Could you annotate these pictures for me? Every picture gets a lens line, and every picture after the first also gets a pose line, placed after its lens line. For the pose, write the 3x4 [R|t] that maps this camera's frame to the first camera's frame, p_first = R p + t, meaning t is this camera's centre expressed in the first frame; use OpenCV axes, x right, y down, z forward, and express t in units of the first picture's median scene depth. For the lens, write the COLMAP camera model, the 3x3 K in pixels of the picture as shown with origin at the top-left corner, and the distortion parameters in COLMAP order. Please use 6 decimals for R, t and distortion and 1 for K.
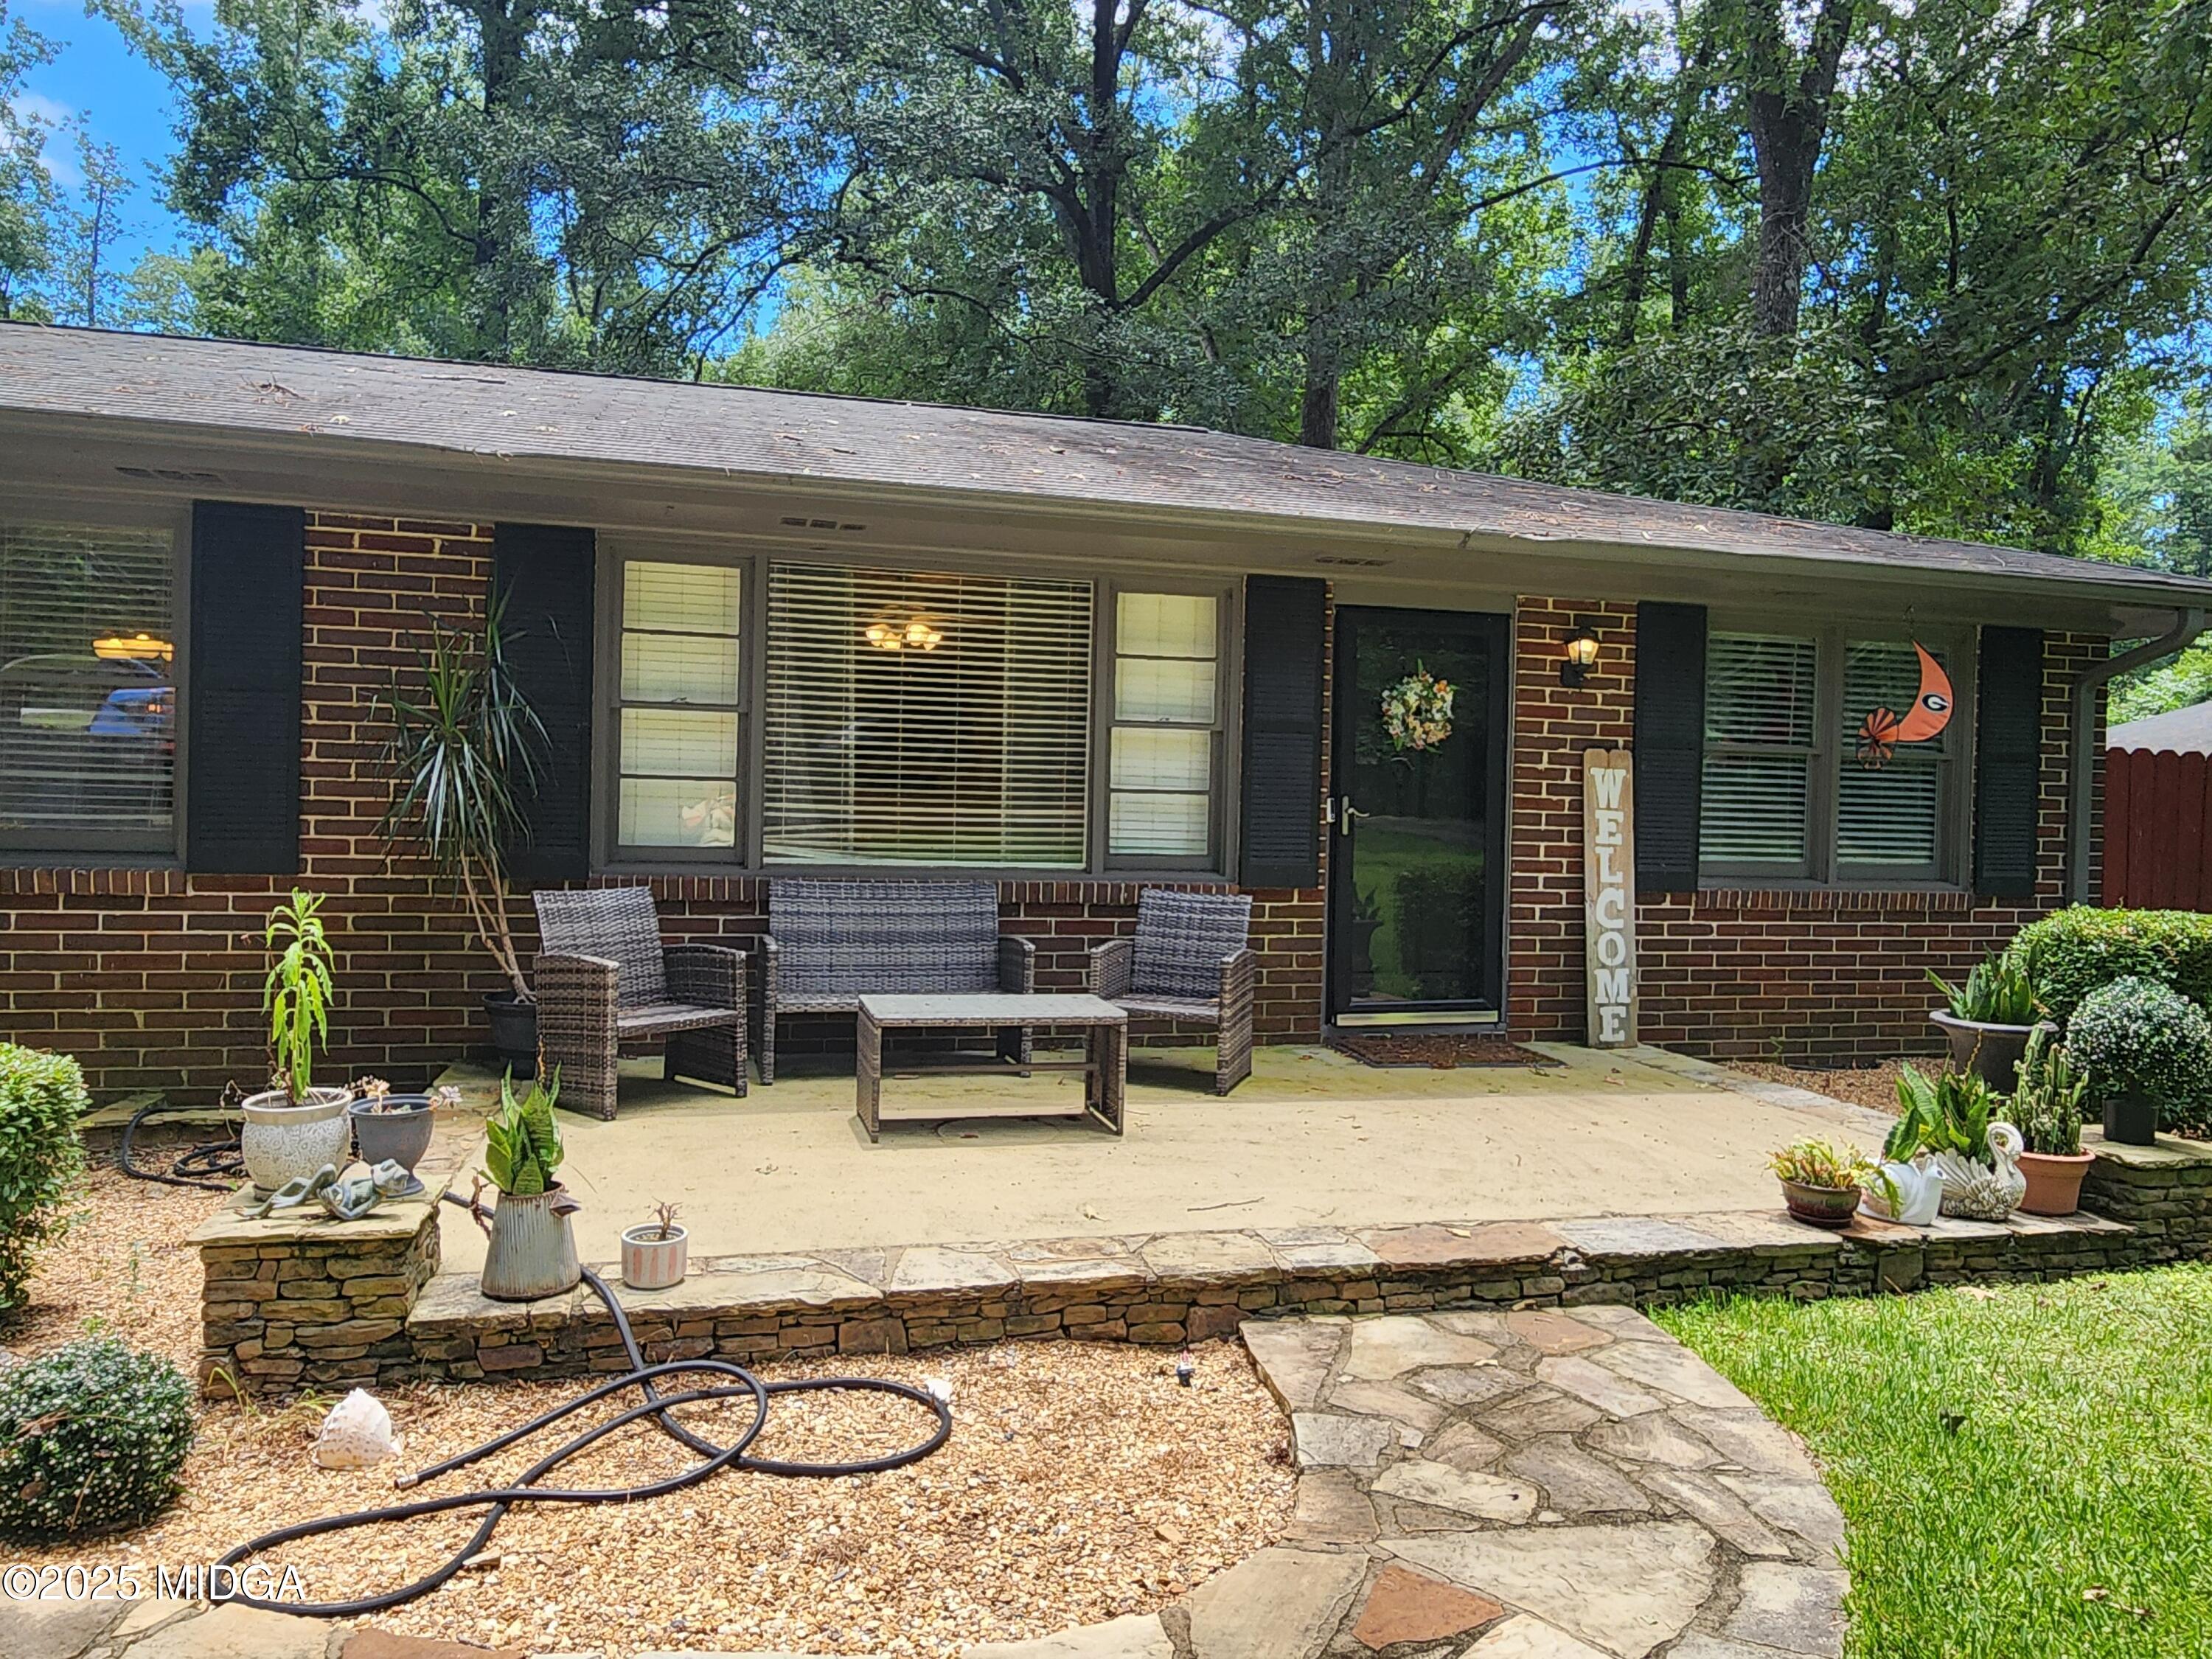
lens RADIAL K [[1436.5, 0, 1110.6], [0, 1436.5, 827.9], [0, 0, 1]] dist [0.001530, 0.000095]
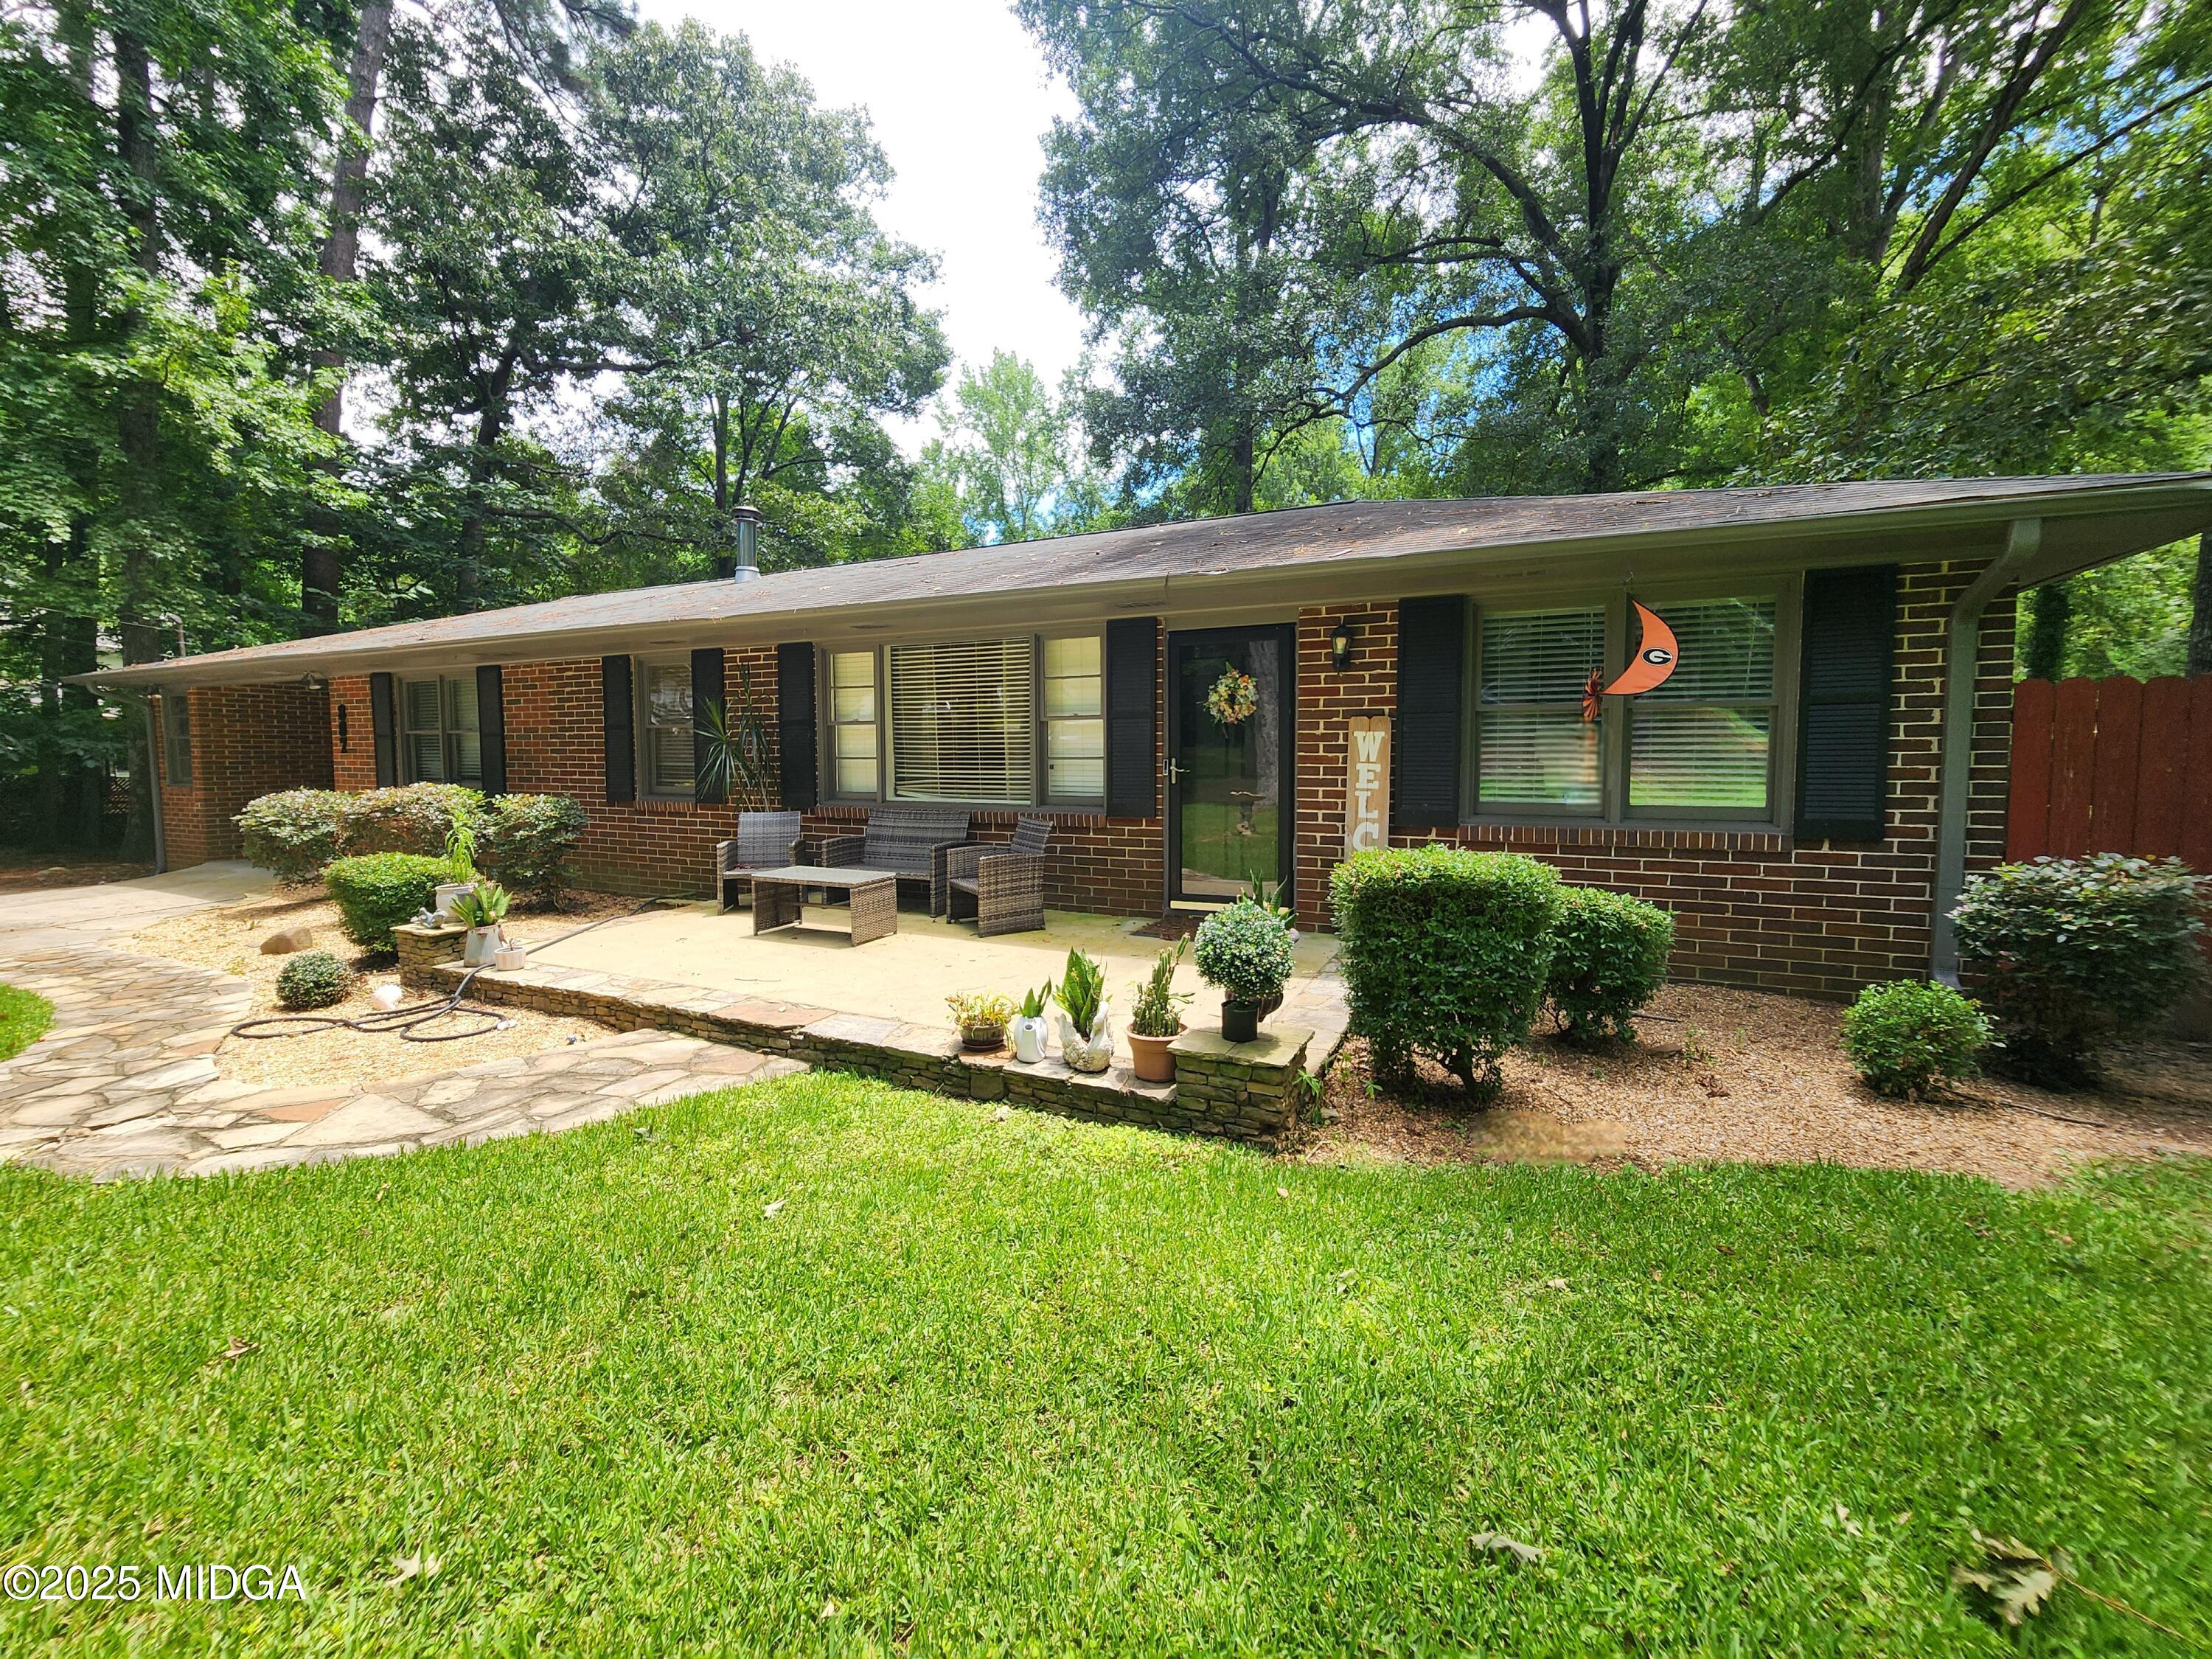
lens RADIAL K [[877.7, 0, 1111.0], [0, 877.7, 812.8], [0, 0, 1]] dist [-0.001206, -0.000199]
pose [[0.775174, 0.014095, -0.631591, 0.711097], [0.010936, 0.999302, 0.035723, 0.002021], [0.631654, -0.034598, 0.774478, 0.240618]]
